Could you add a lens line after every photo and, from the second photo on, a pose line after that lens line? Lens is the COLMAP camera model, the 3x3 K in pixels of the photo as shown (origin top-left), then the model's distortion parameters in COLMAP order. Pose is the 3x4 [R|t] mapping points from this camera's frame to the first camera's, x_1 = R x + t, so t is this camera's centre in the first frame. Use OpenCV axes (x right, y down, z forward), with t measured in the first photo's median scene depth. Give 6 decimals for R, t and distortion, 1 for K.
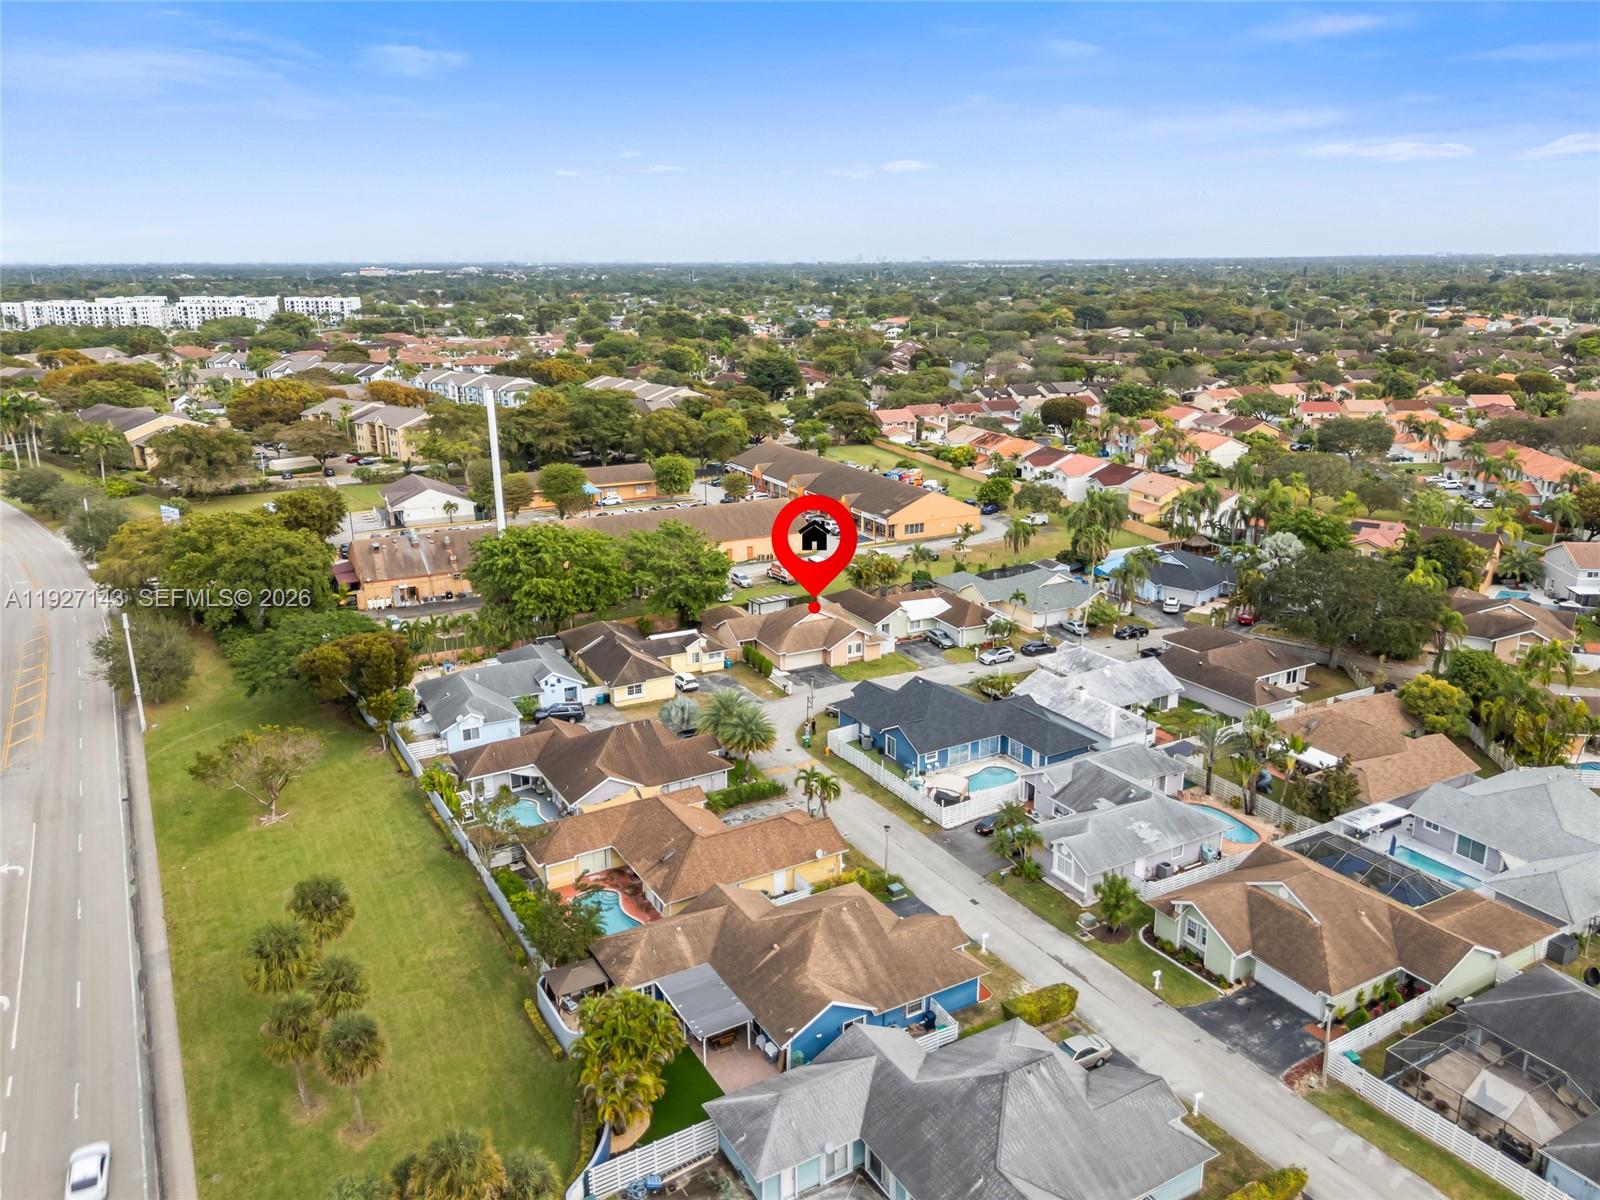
lens RADIAL K [[1172.9, 0, 800.0], [0, 1172.9, 600.0], [0, 0, 1]] dist [0.064901, -0.000464]
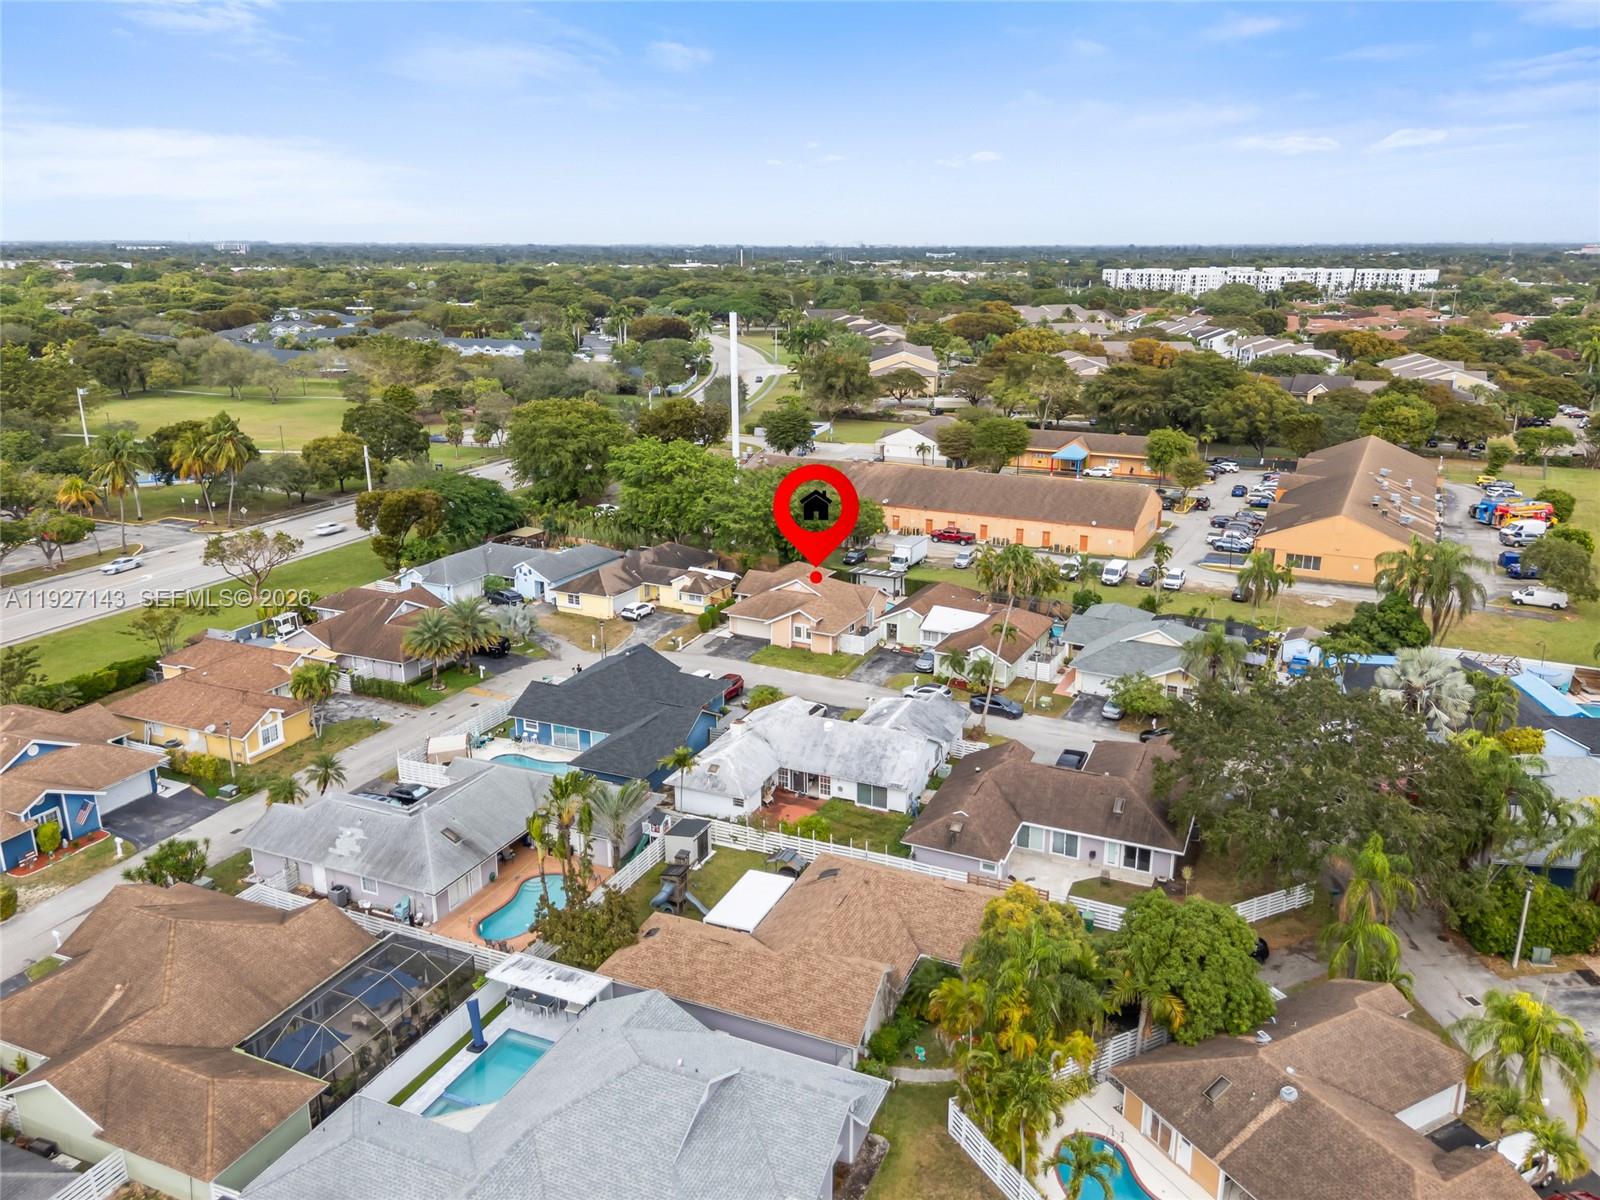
lens RADIAL K [[1172.9, 0, 800.0], [0, 1172.9, 600.0], [0, 0, 1]] dist [0.064901, -0.000464]
pose [[0.591534, 0.237180, -0.770605, 0.656286], [-0.226905, 0.966097, 0.123172, -0.080154], [0.773693, 0.101994, 0.625297, 0.453411]]
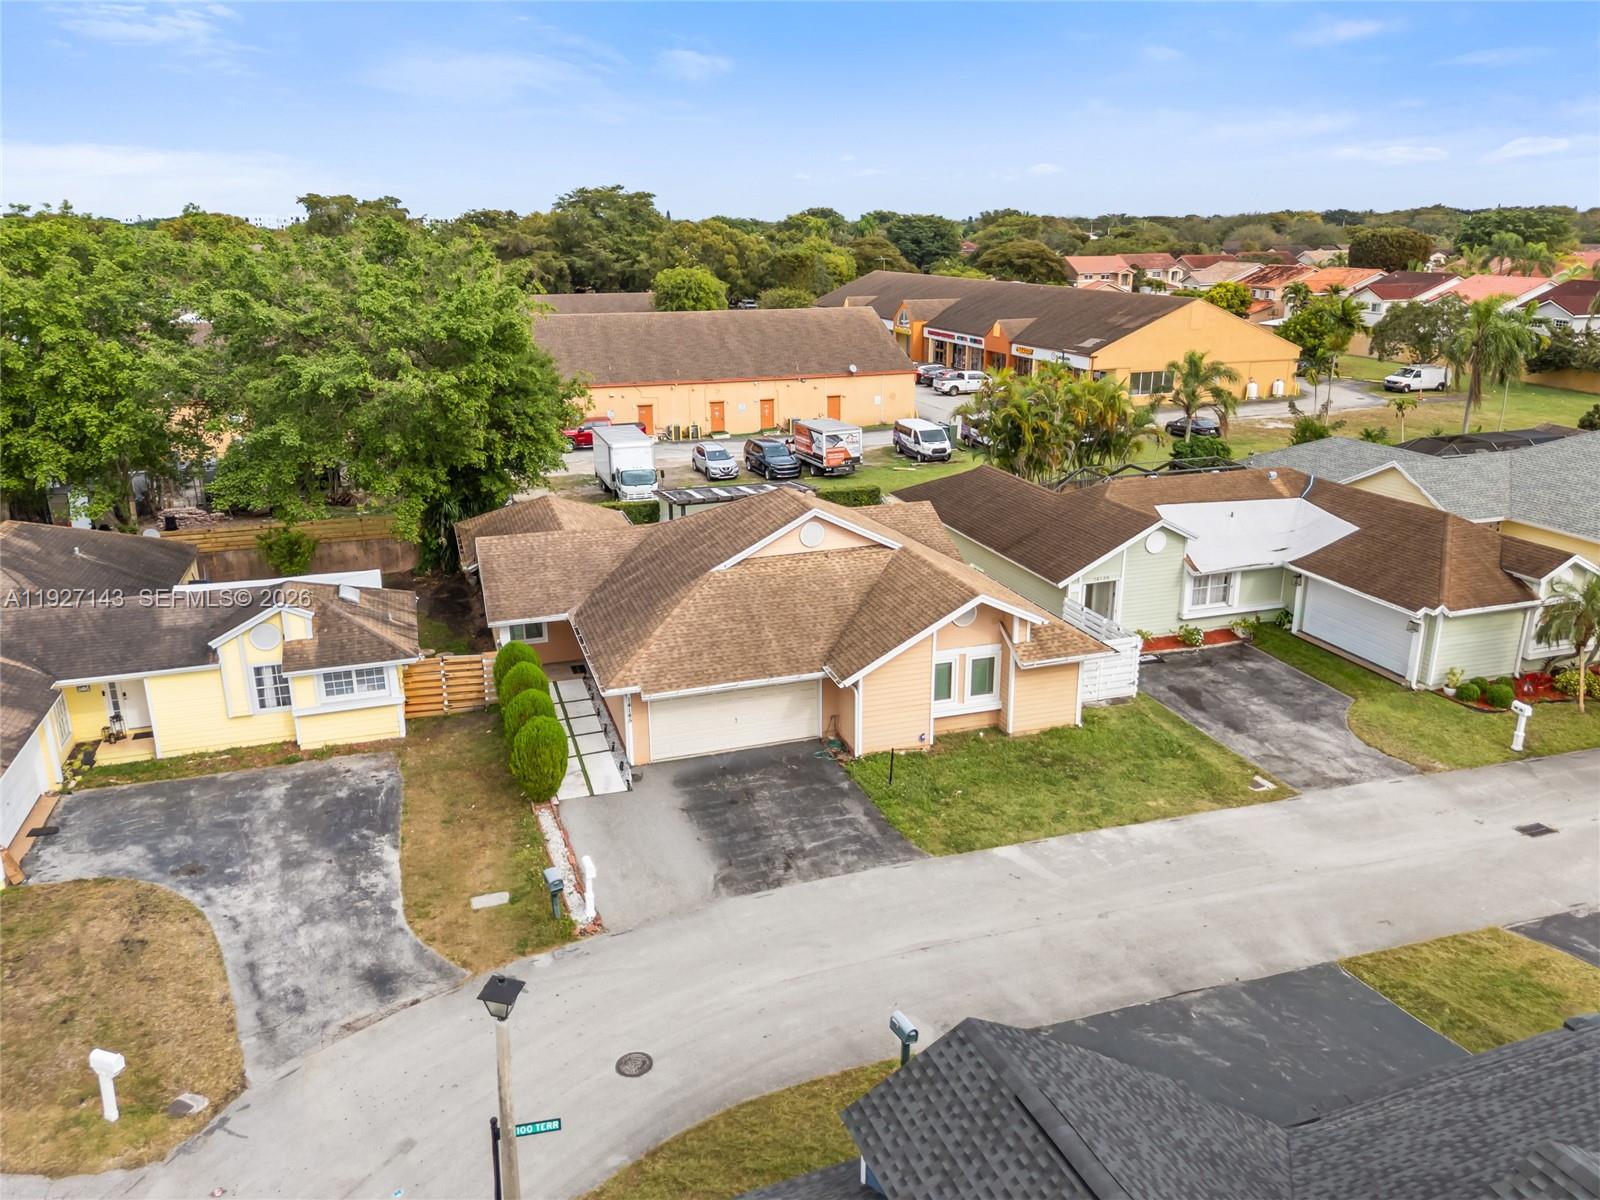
lens RADIAL K [[1172.9, 0, 800.0], [0, 1172.9, 600.0], [0, 0, 1]] dist [0.064901, -0.000464]
pose [[0.988896, 0.043113, -0.142220, 0.044709], [-0.039030, 0.998745, 0.031380, 0.019072], [0.143394, -0.025481, 0.989338, 0.735822]]
